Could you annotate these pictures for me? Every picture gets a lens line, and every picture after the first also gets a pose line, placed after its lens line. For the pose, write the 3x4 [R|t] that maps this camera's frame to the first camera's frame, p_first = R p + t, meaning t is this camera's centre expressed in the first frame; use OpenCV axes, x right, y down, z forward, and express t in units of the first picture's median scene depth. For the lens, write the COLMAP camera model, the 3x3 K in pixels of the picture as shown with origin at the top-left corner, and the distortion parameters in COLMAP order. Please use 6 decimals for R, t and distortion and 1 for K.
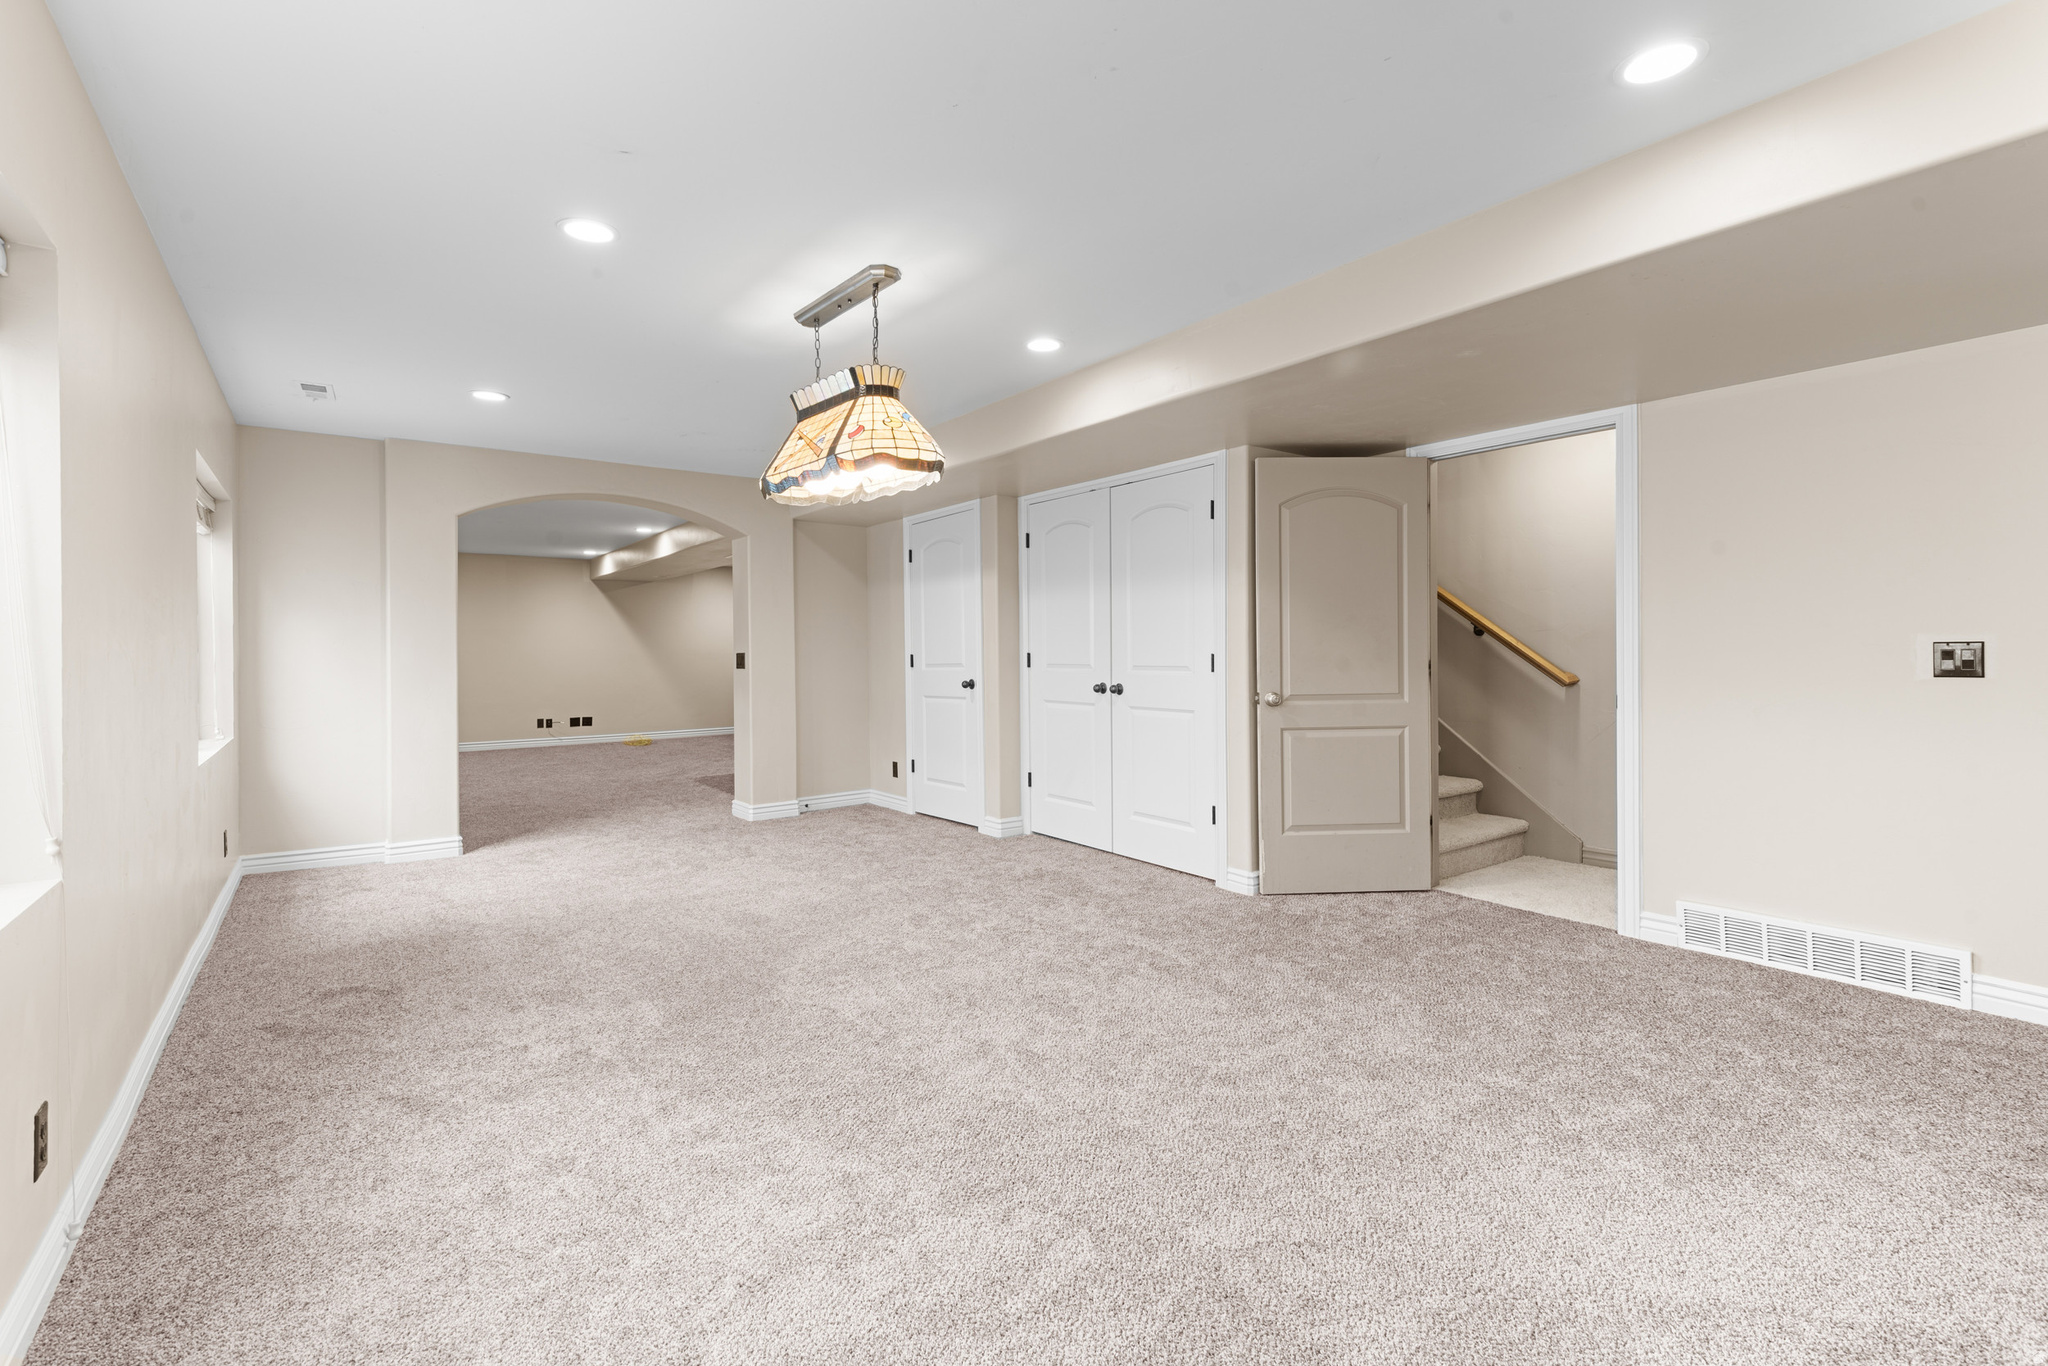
lens RADIAL K [[923.4, 0, 1023.8], [0, 923.4, 669.8], [0, 0, 1]] dist [0.022930, -0.002267]
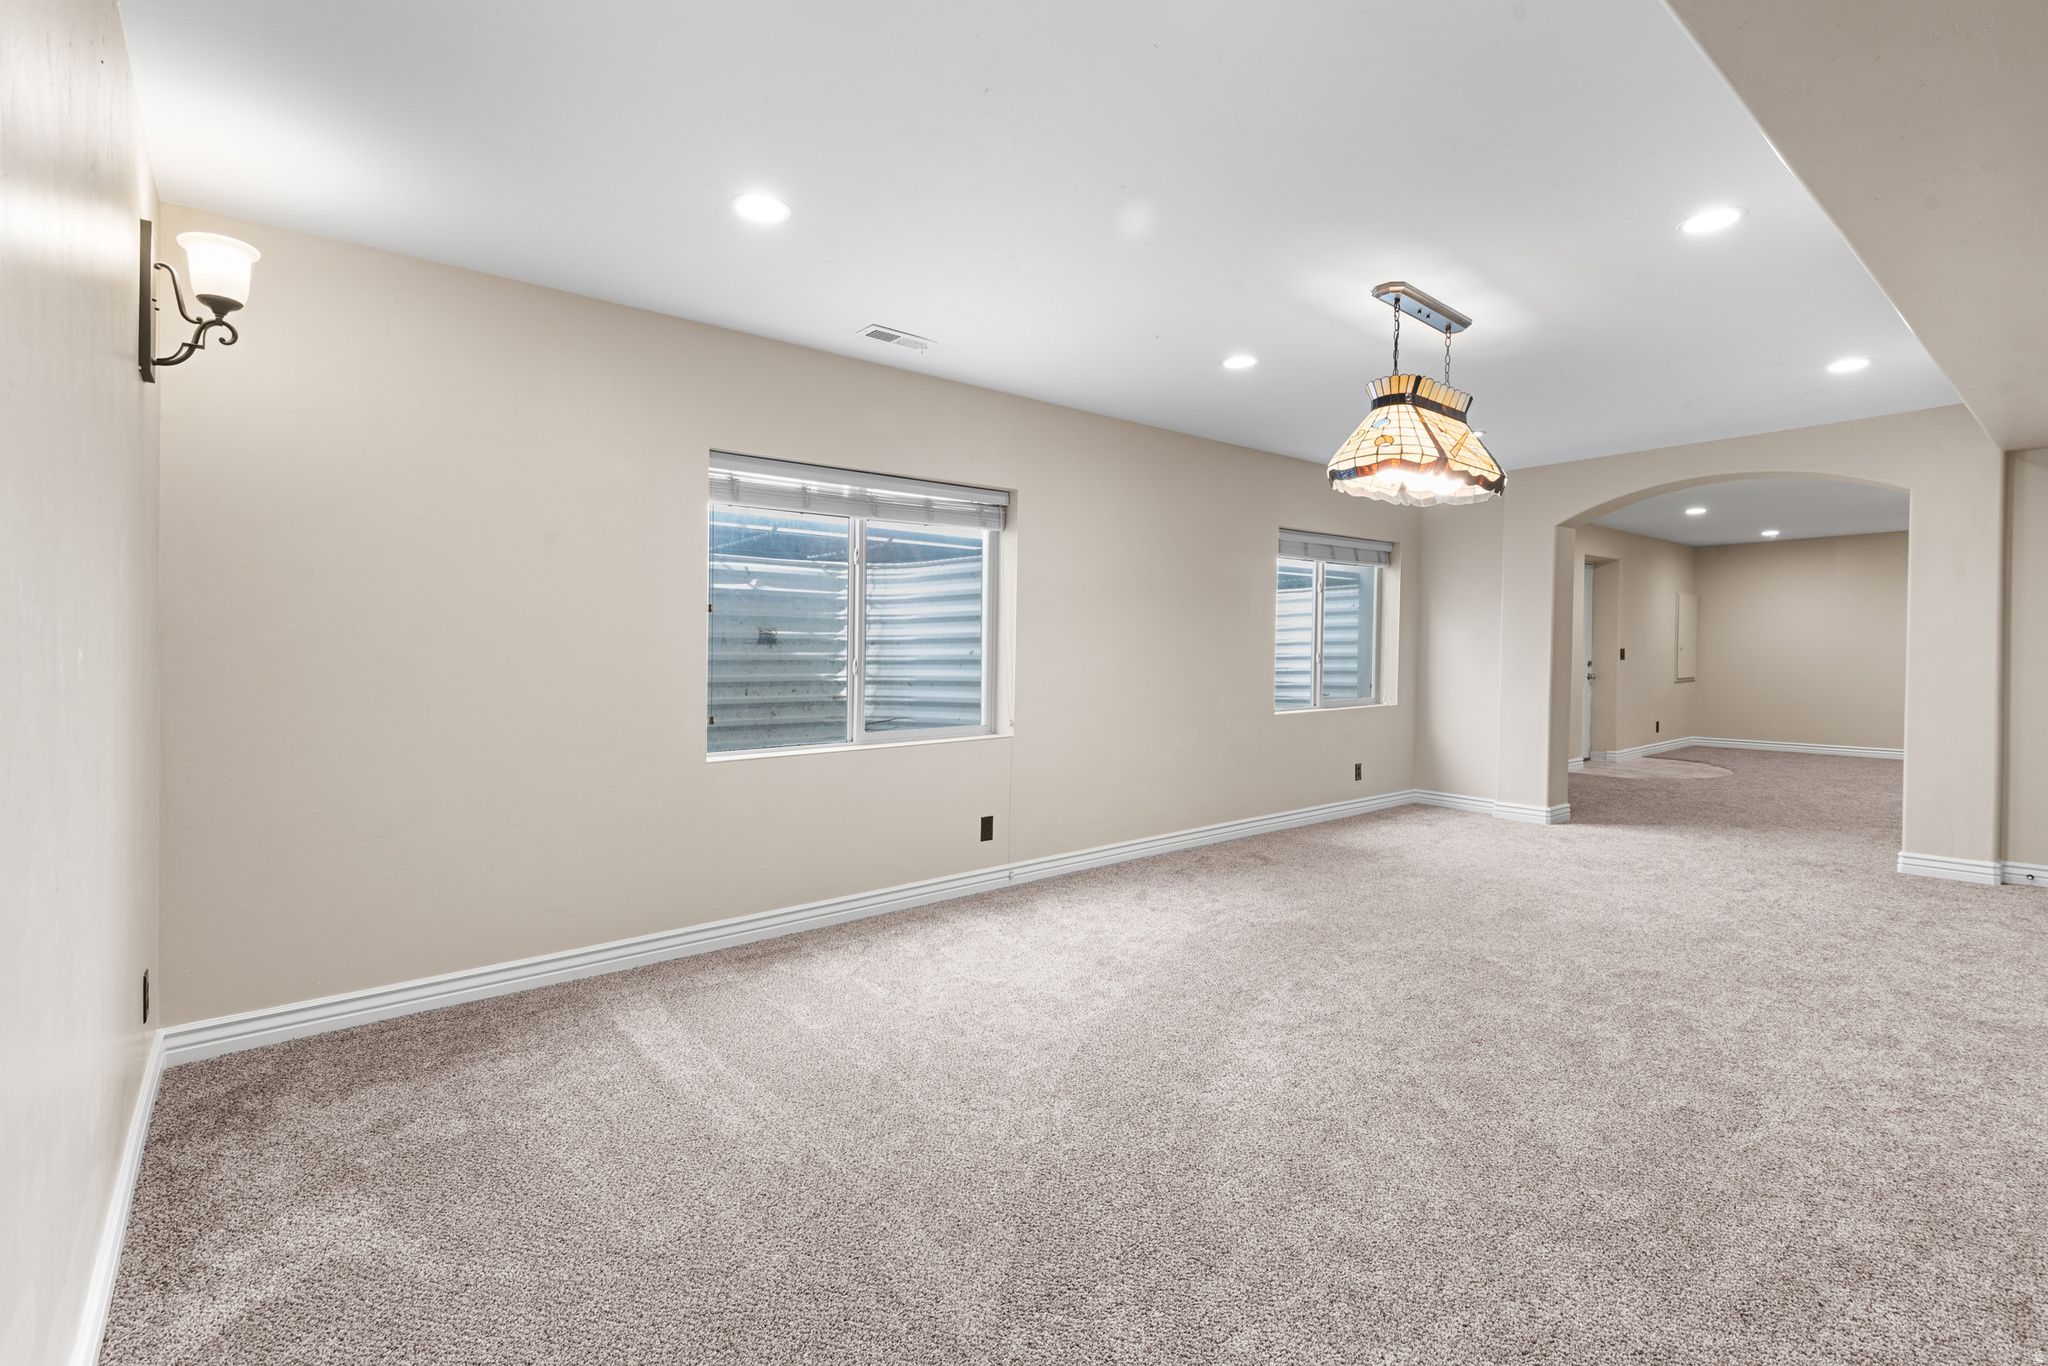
lens RADIAL K [[923.4, 0, 1029.0], [0, 923.4, 668.5], [0, 0, 1]] dist [0.022930, -0.002267]
pose [[0.054629, 0.024268, -0.998212, 0.742492], [-0.015955, 0.999598, 0.023429, -0.012176], [0.998379, 0.014647, 0.054994, 0.449085]]
